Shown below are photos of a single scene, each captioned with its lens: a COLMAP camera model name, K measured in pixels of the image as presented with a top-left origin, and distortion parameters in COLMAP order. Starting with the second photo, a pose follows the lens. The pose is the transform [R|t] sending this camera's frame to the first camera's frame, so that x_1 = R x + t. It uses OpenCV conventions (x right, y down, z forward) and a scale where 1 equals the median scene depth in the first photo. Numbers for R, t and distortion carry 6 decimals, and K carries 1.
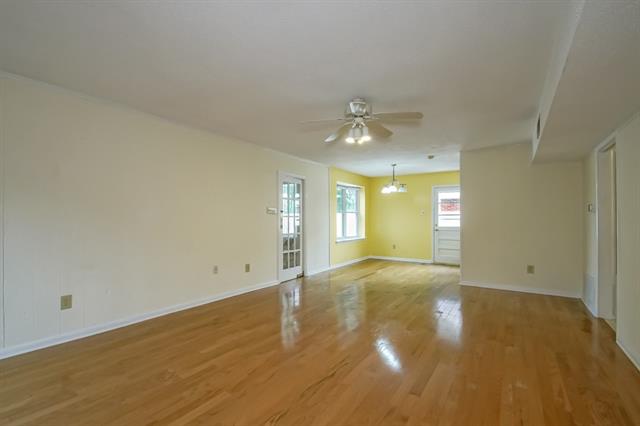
lens RADIAL K [[288.8, 0, 319.6], [0, 288.8, 219.8], [0, 0, 1]] dist [-0.001245, -0.000114]
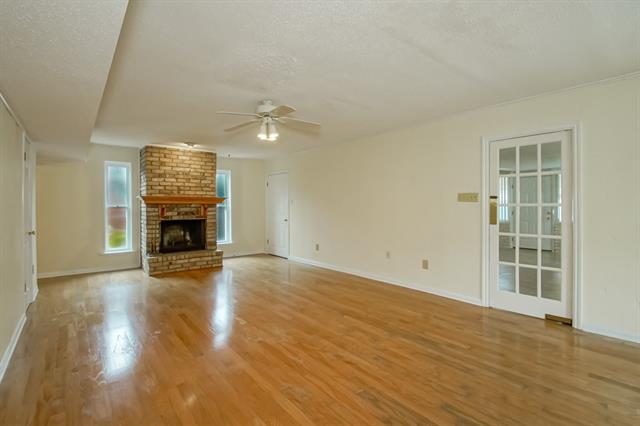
lens RADIAL K [[290.6, 0, 293.0], [0, 290.6, 205.7], [0, 0, 1]] dist [0.000053, -0.000011]
pose [[-0.313140, -0.003856, -0.949699, 0.607201], [-0.004135, 0.999988, -0.002697, -0.006044], [0.949698, 0.003082, -0.313152, 0.761503]]
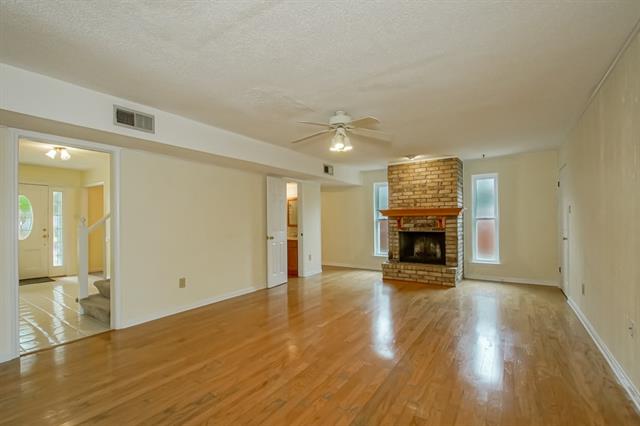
lens RADIAL K [[288.8, 0, 319.6], [0, 288.8, 219.8], [0, 0, 1]] dist [-0.001245, -0.000114]
pose [[-0.999780, 0.005939, -0.020128, 0.124631], [0.005834, 0.999969, 0.005278, -0.007586], [0.020158, 0.005159, -0.999783, 1.096498]]
